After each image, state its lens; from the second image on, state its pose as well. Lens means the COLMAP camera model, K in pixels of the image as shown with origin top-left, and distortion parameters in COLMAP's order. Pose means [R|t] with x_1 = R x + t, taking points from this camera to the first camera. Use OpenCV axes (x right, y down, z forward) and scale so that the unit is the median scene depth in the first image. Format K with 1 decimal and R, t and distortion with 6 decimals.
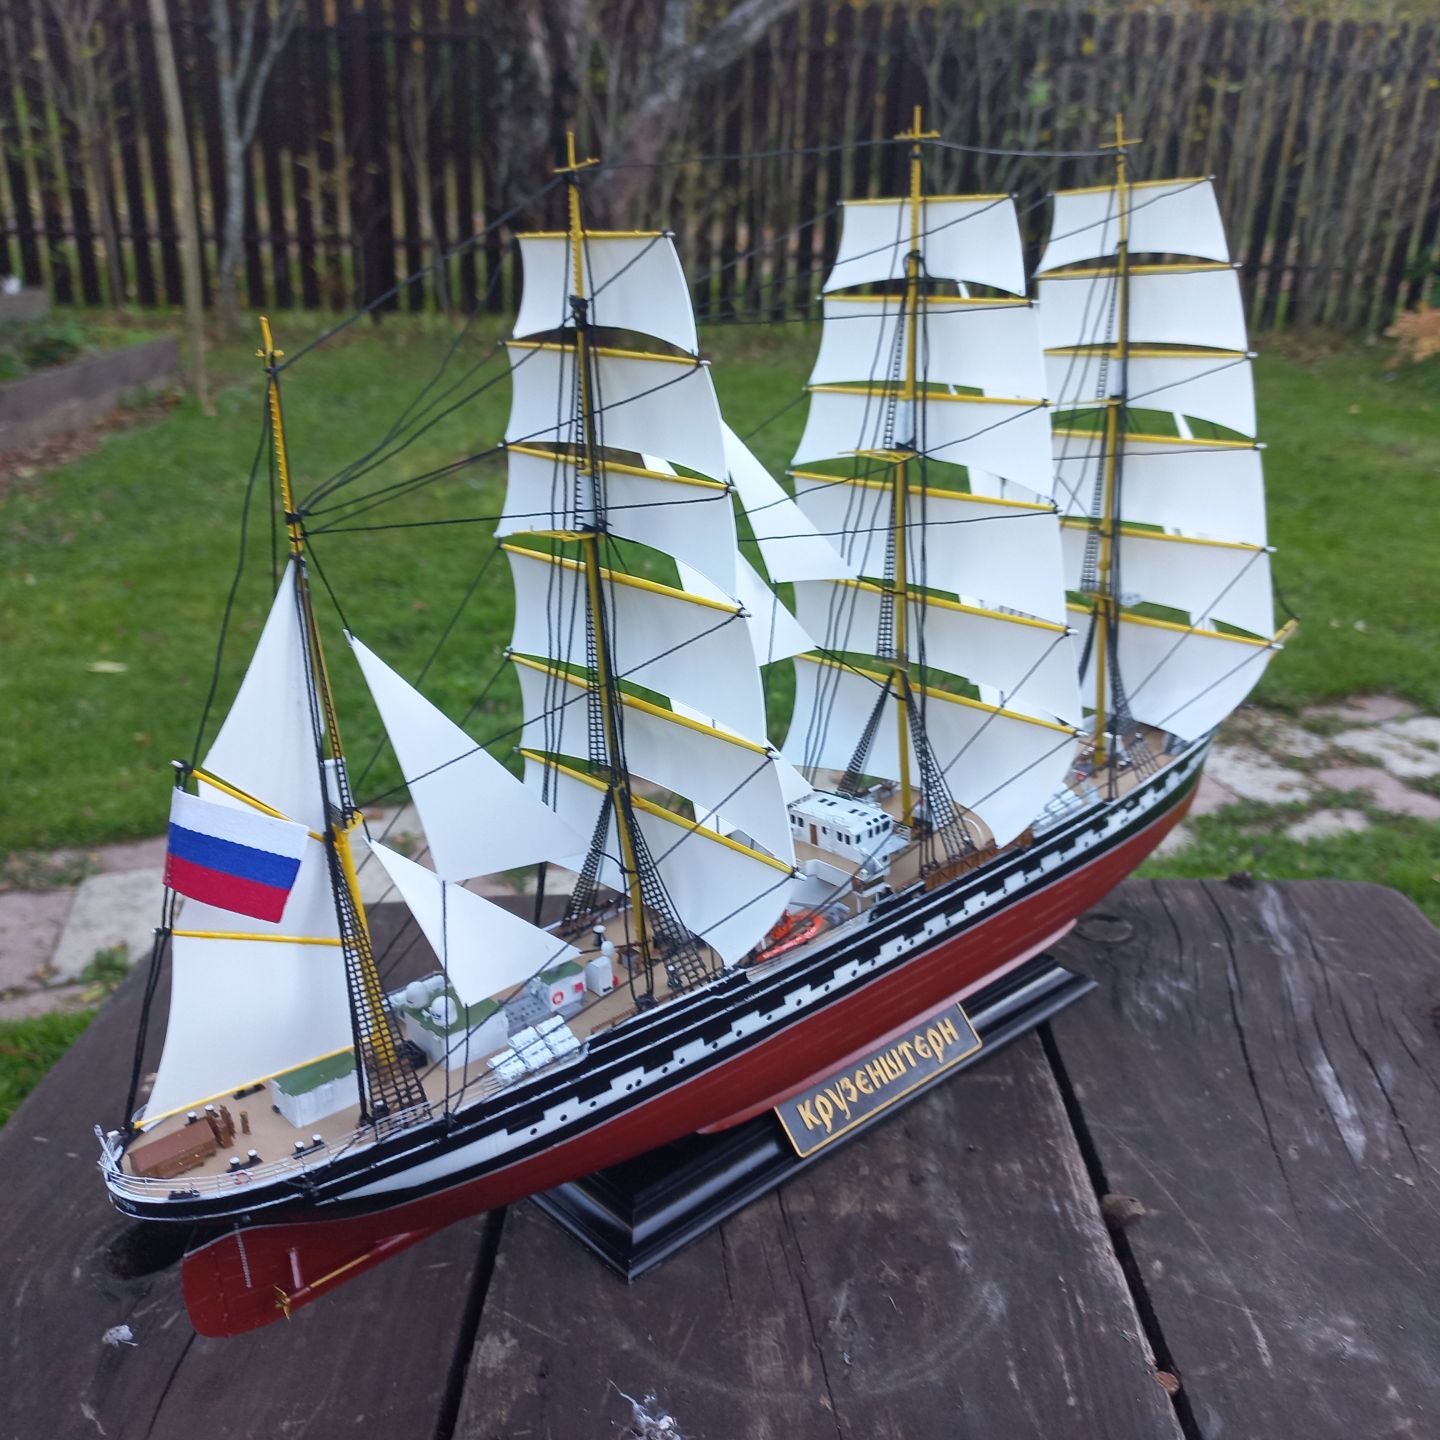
lens RADIAL K [[1391.8, 0, 729.6], [0, 1391.8, 719.9], [0, 0, 1]] dist [0.103250, -0.203724]
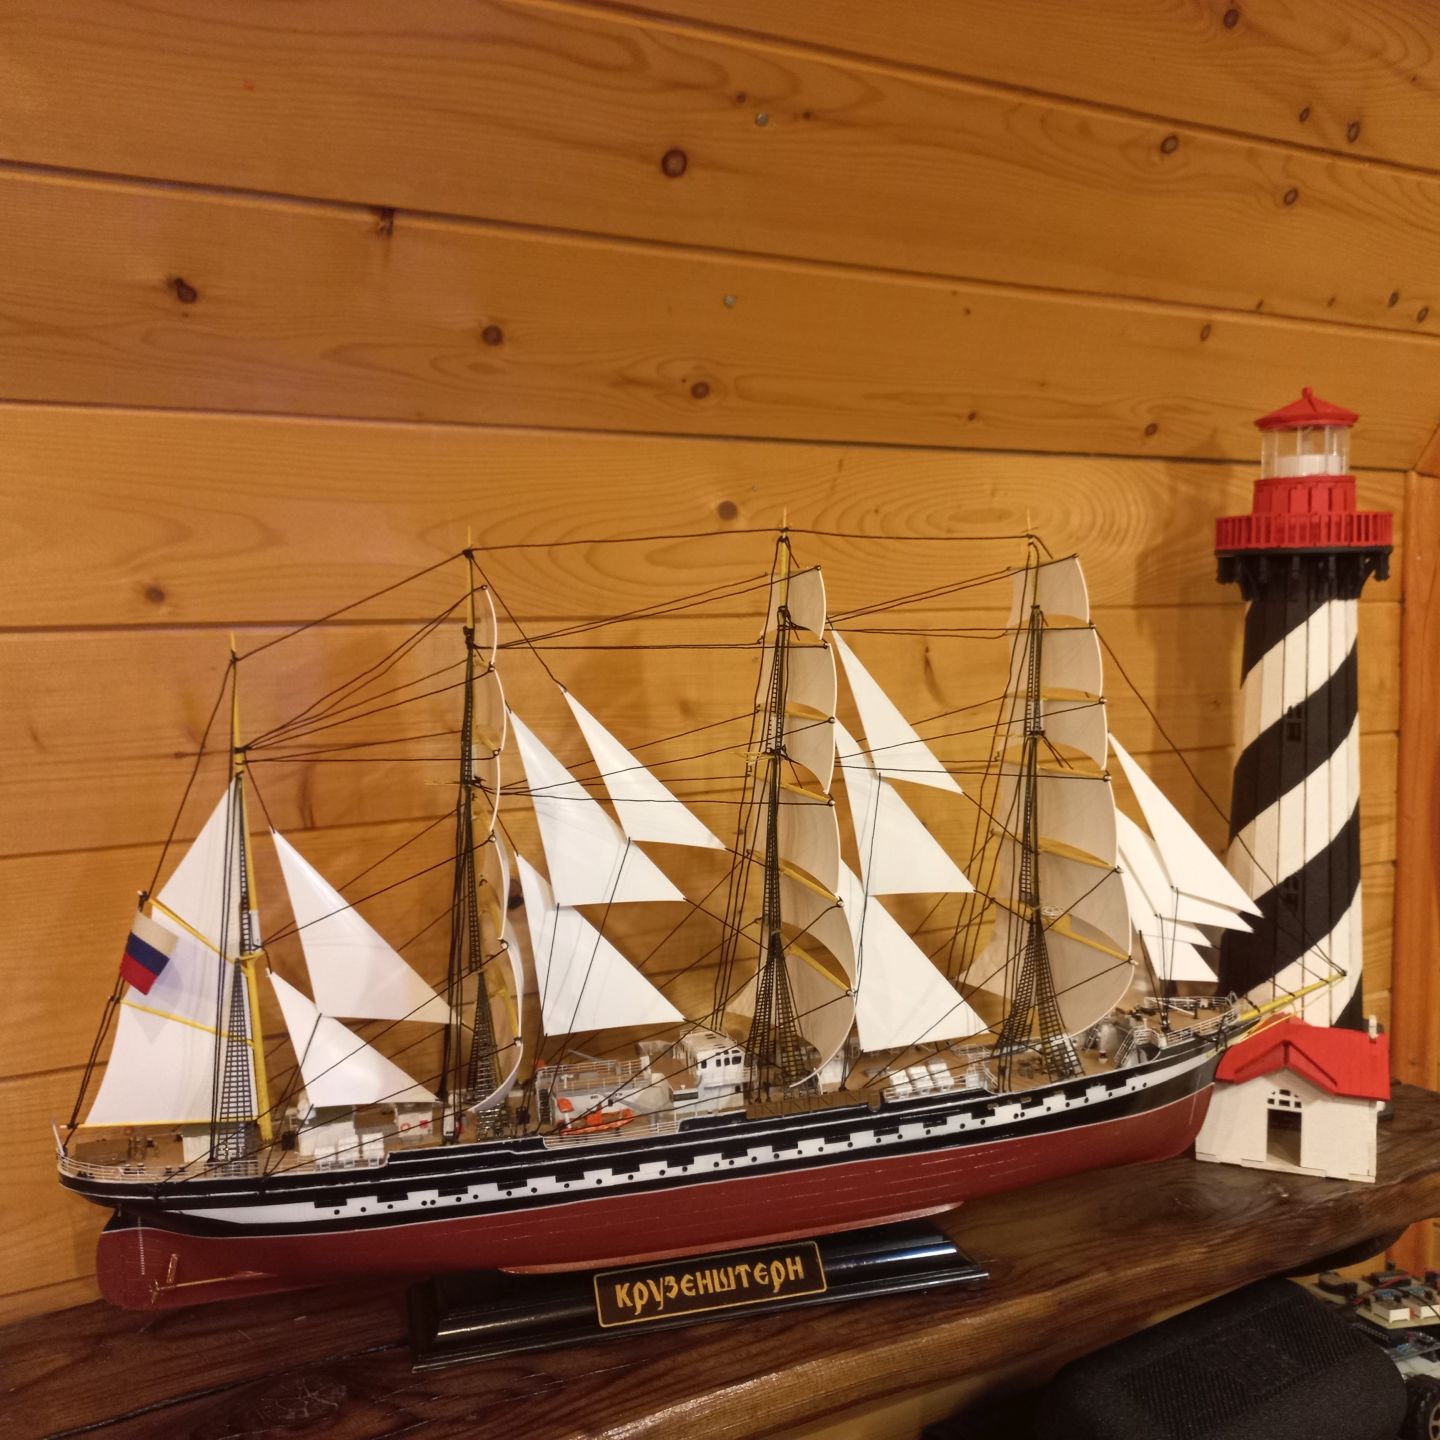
lens RADIAL K [[1391.8, 0, 729.6], [0, 1391.8, 719.9], [0, 0, 1]] dist [0.103250, -0.203724]
pose [[0.898708, 0.052248, -0.435425, 0.680413], [-0.160290, 0.963316, -0.215243, 0.059988], [0.408205, 0.263235, 0.874114, -0.140289]]
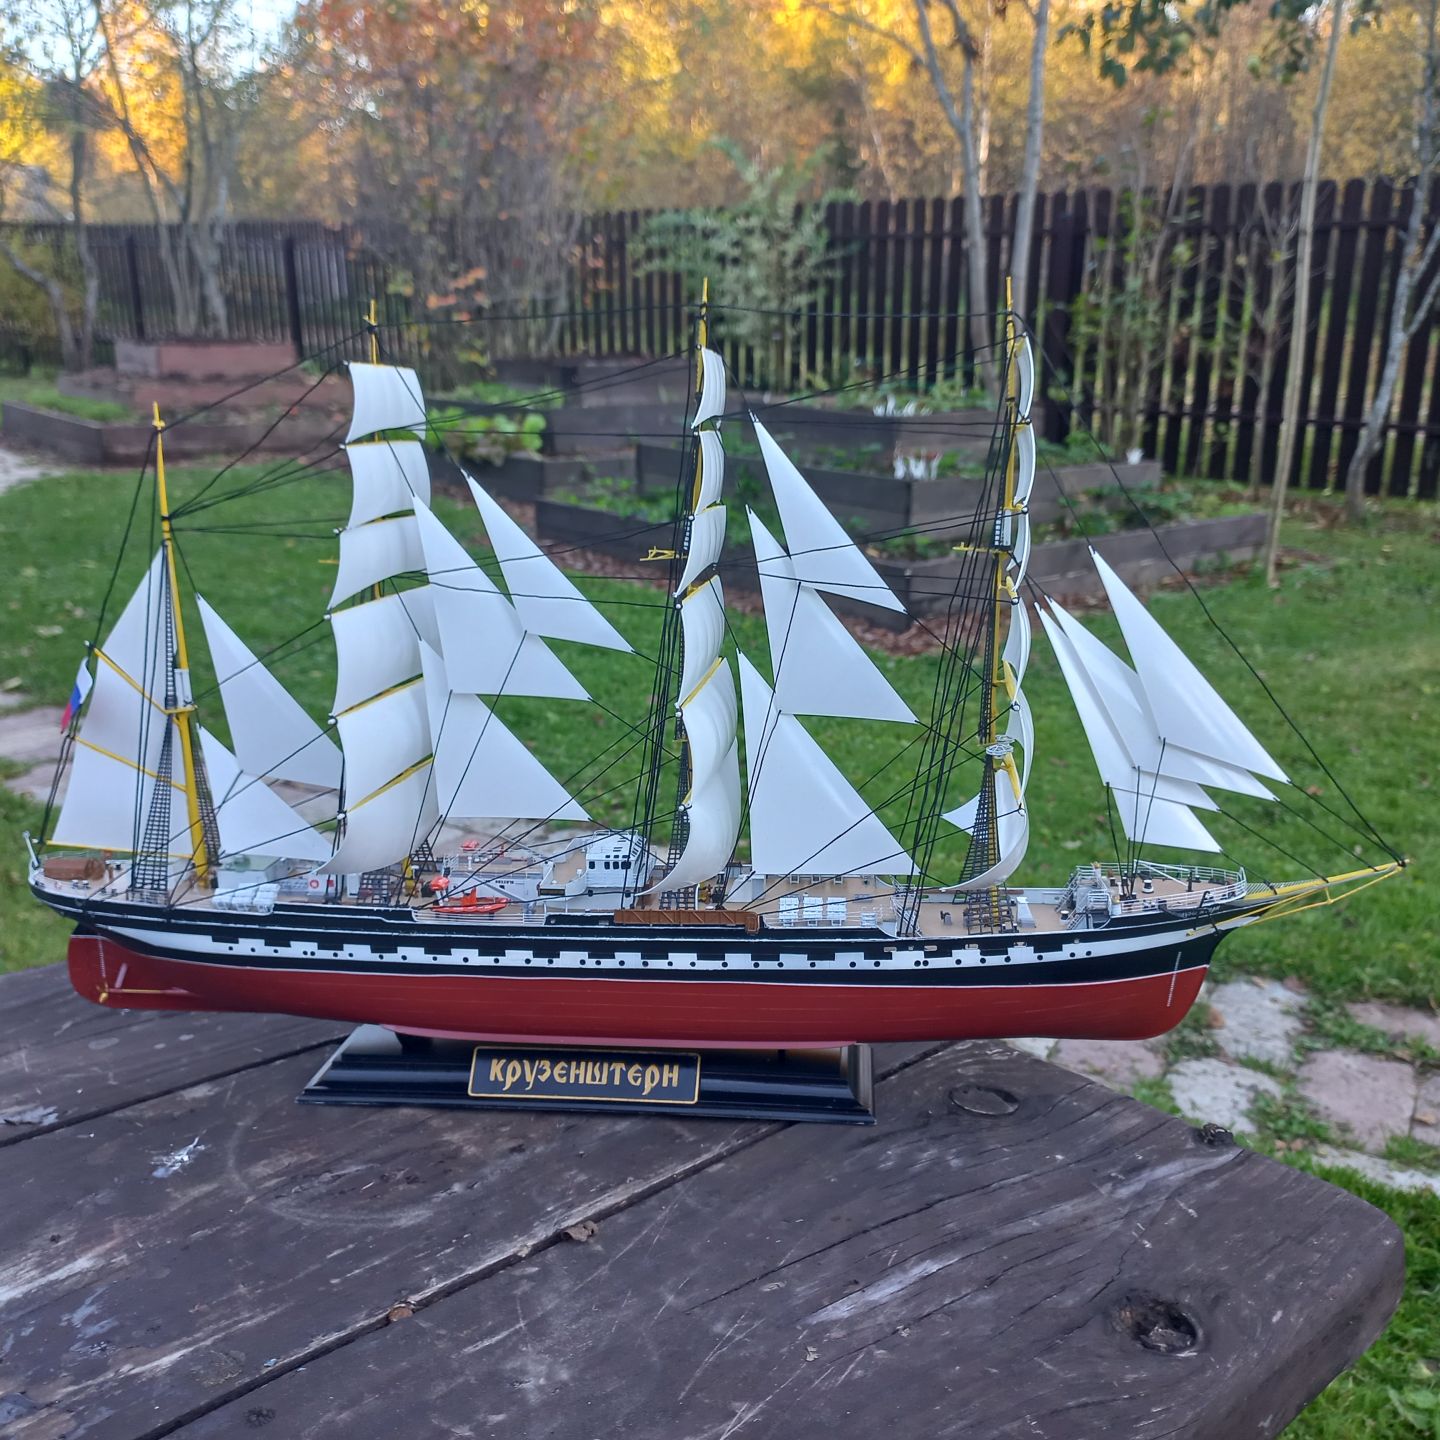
lens RADIAL K [[1391.8, 0, 729.6], [0, 1391.8, 719.9], [0, 0, 1]] dist [0.103250, -0.203724]
pose [[0.687075, 0.187203, -0.702057, 1.077865], [-0.272367, 0.962141, -0.010000, -0.059009], [0.673606, 0.198088, 0.712051, 0.222537]]
